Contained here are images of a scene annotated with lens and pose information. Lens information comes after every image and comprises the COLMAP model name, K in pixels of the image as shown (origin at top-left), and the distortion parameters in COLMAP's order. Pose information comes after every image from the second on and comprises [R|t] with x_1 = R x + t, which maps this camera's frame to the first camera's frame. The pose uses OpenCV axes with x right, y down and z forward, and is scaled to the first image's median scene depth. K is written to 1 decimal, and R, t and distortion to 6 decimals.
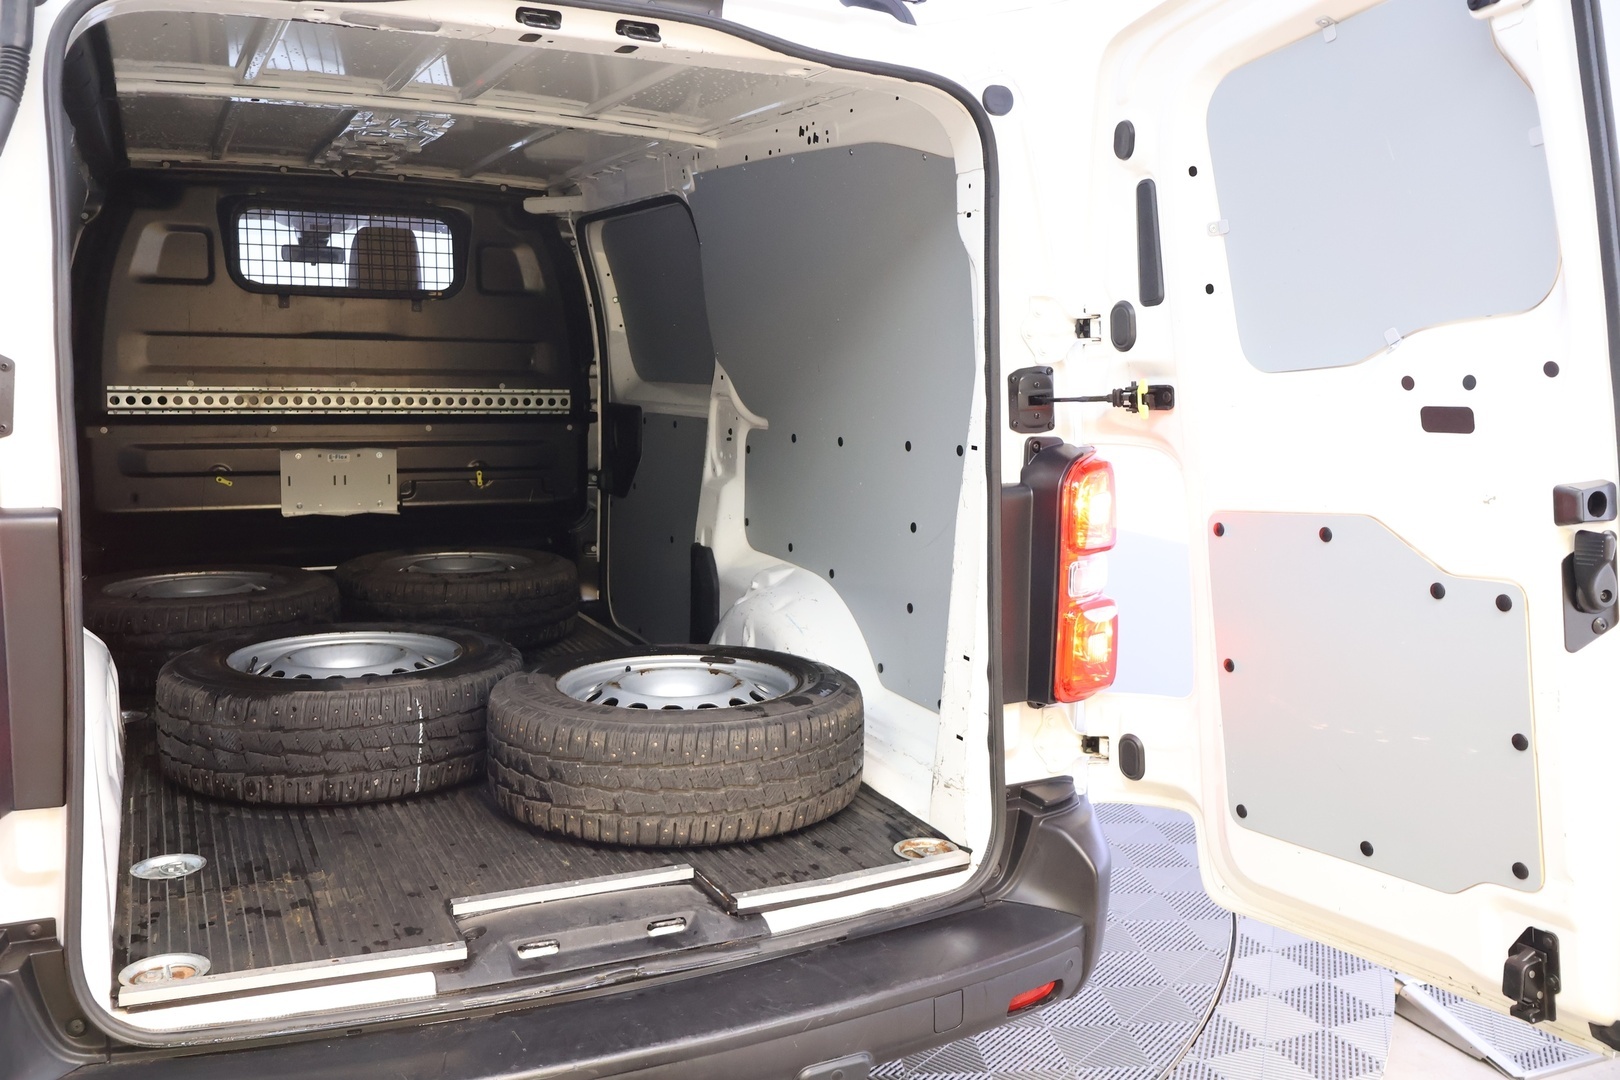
lens RADIAL K [[1337.8, 0, 807.2], [0, 1337.8, 541.8], [0, 0, 1]] dist [-0.008497, 0.012050]
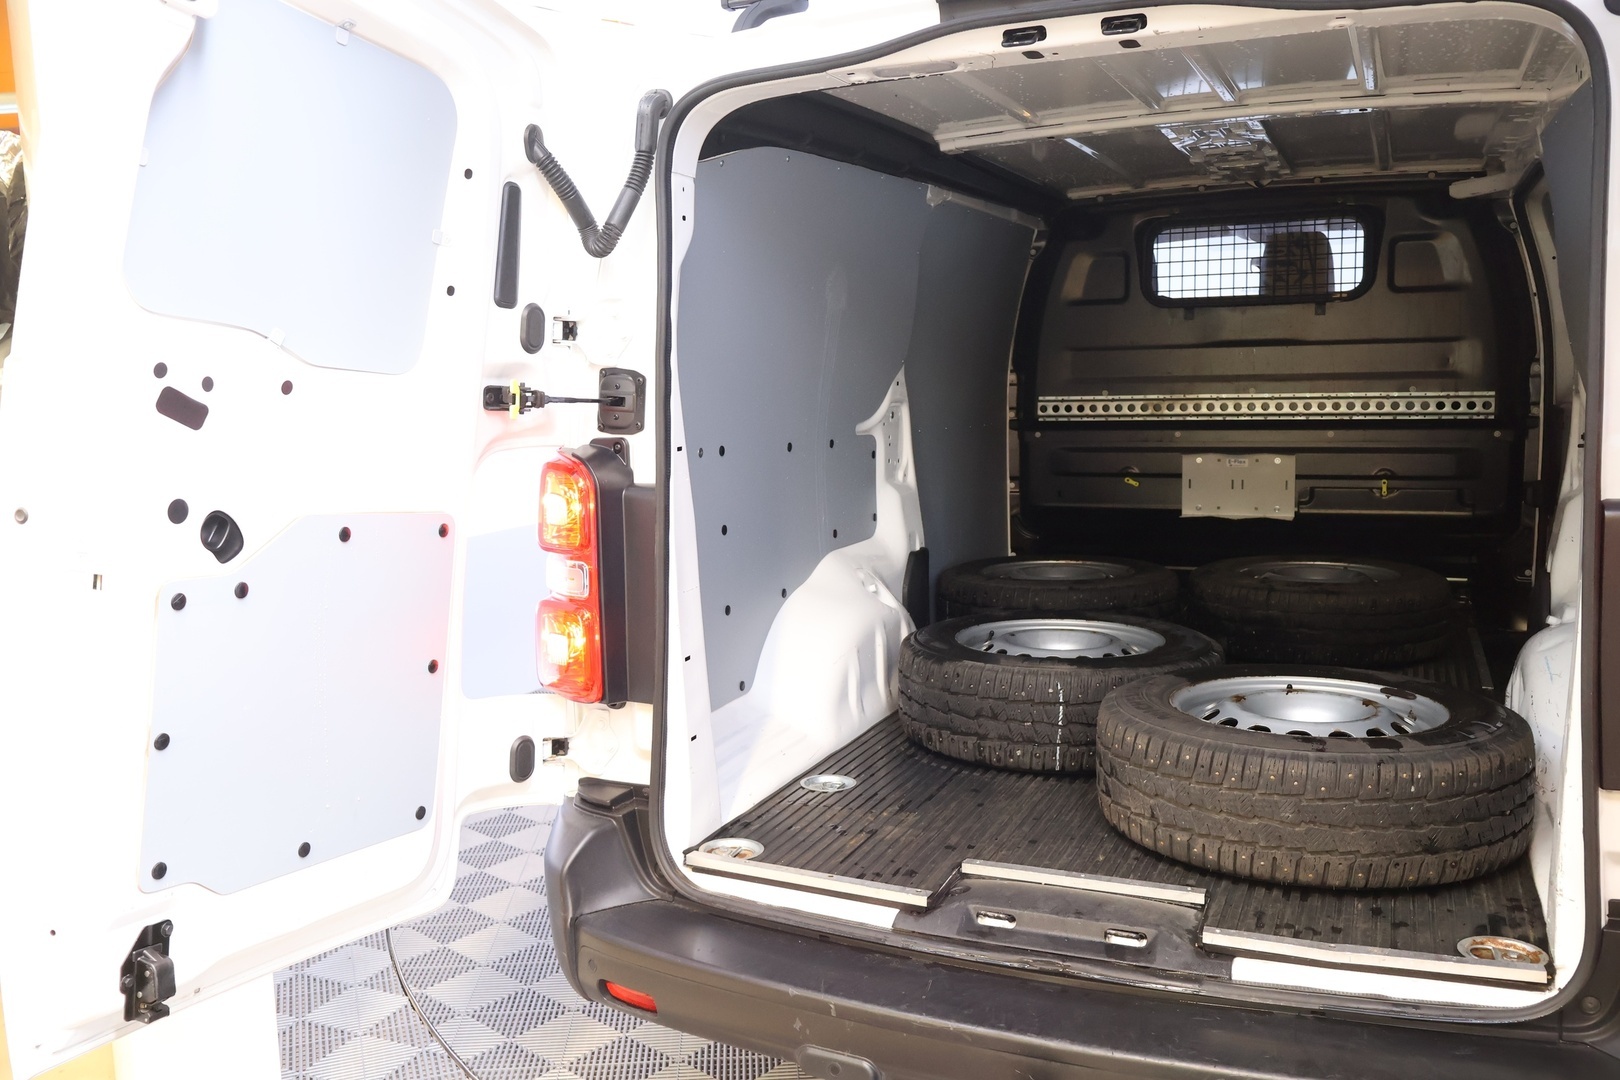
lens RADIAL K [[1337.8, 0, 806.8], [0, 1337.8, 537.9], [0, 0, 1]] dist [-0.008497, 0.012050]
pose [[0.663198, 0.059330, -0.746089, 0.352812], [-0.067589, 0.997528, 0.019245, -0.004597], [0.745386, 0.037665, 0.665568, 0.131197]]
